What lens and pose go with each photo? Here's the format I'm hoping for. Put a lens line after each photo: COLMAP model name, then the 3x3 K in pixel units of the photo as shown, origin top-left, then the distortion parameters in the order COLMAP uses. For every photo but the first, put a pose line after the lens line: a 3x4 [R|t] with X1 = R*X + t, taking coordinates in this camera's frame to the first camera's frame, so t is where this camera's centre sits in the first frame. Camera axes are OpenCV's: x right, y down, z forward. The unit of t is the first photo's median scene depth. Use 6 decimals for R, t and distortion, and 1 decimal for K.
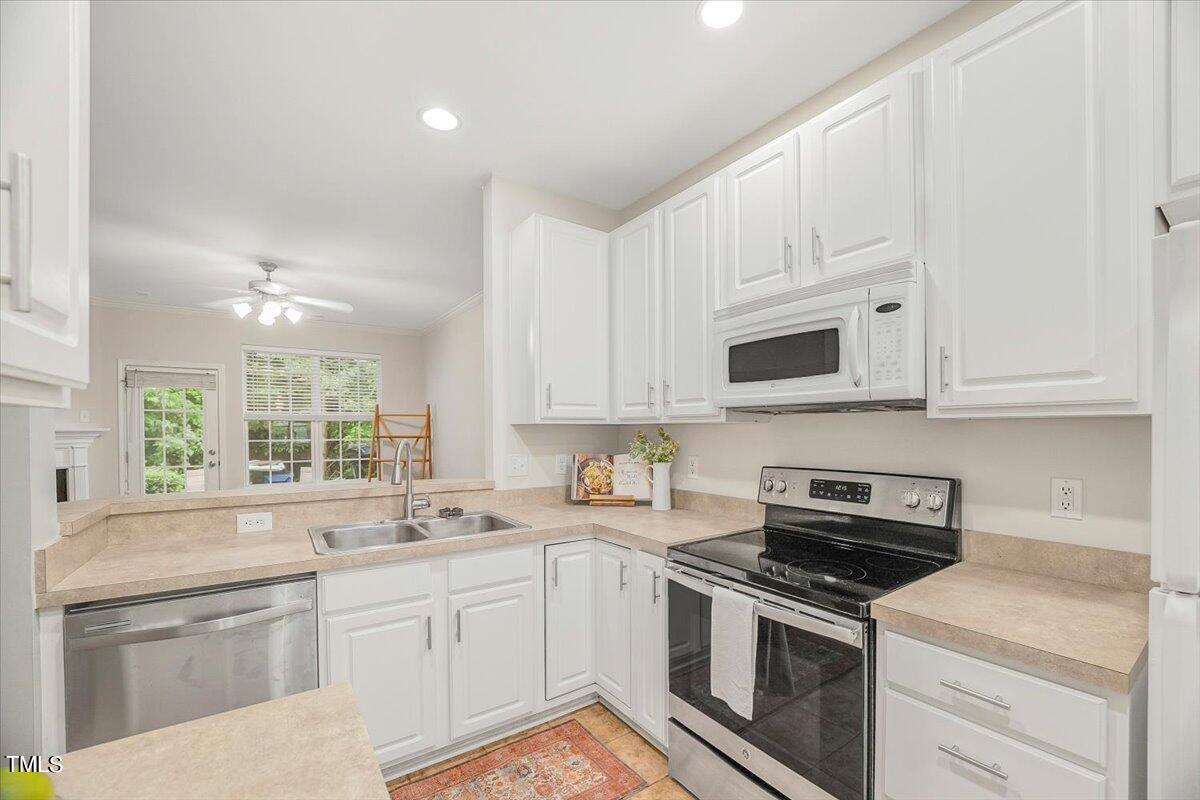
lens RADIAL K [[492.4, 0, 614.3], [0, 492.4, 438.4], [0, 0, 1]] dist [-0.020001, 0.000173]
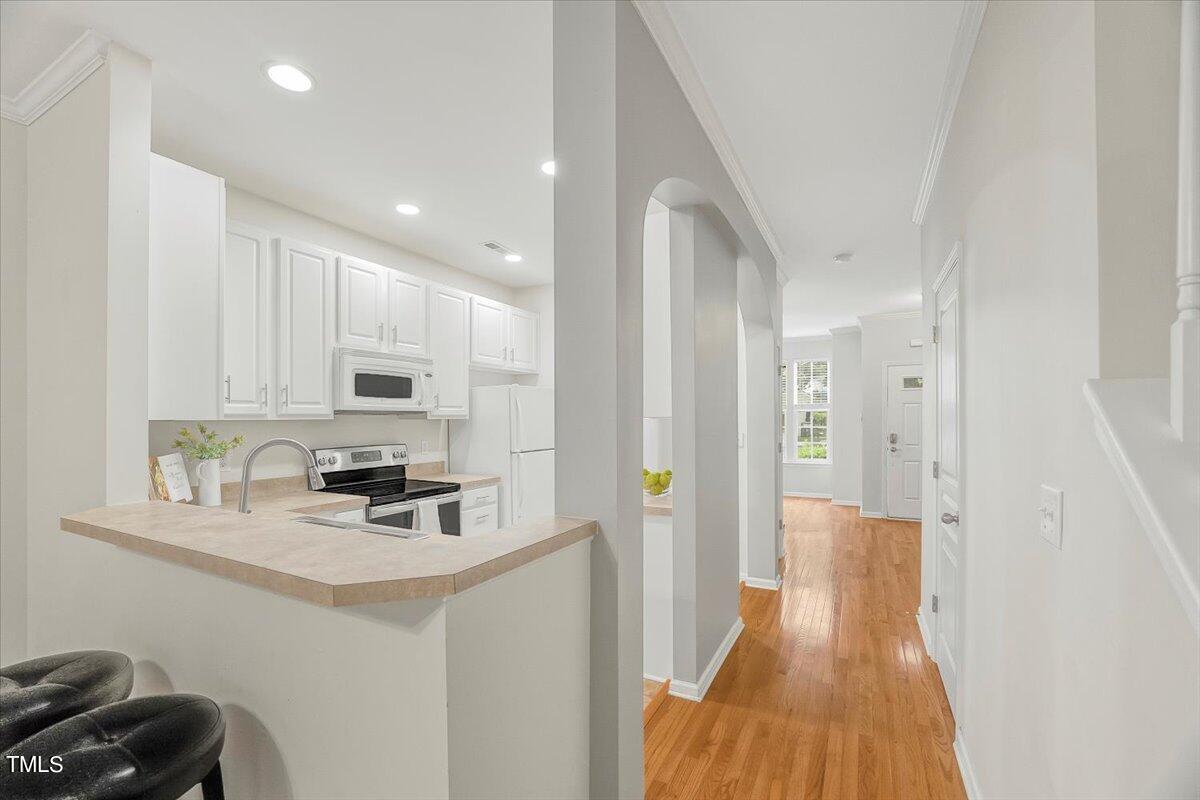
lens RADIAL K [[499.8, 0, 600.9], [0, 499.8, 428.8], [0, 0, 1]] dist [-0.001192, -0.000040]
pose [[-0.447873, -0.012119, 0.894015, -1.148987], [0.020914, 0.999493, 0.024026, -0.018540], [-0.893853, 0.029458, -0.447392, 0.727958]]
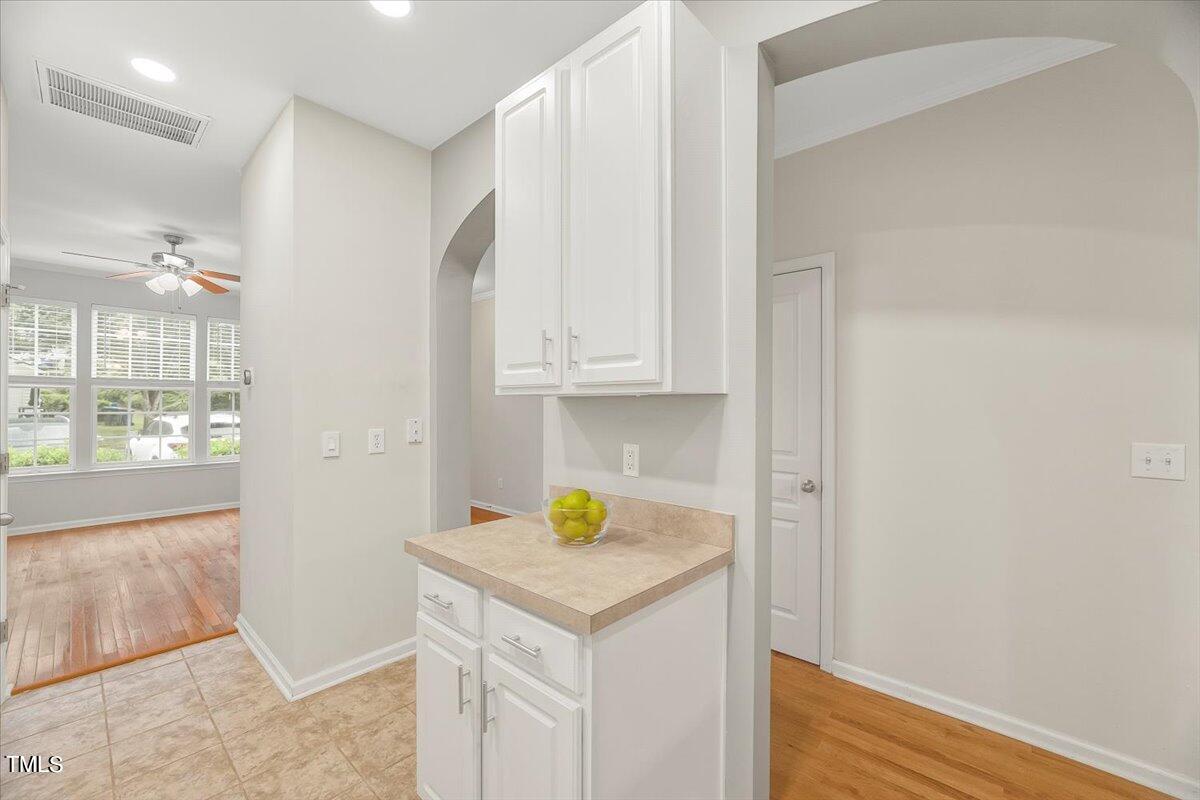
lens RADIAL K [[484.1, 0, 600.0], [0, 484.1, 400.0], [0, 0, 1]] dist [-0.021488, 0.006158]
pose [[-0.976187, -0.002586, -0.216916, -0.091140], [-0.004482, 0.999956, 0.008248, -0.009880], [0.216885, 0.009024, -0.976156, 0.668794]]
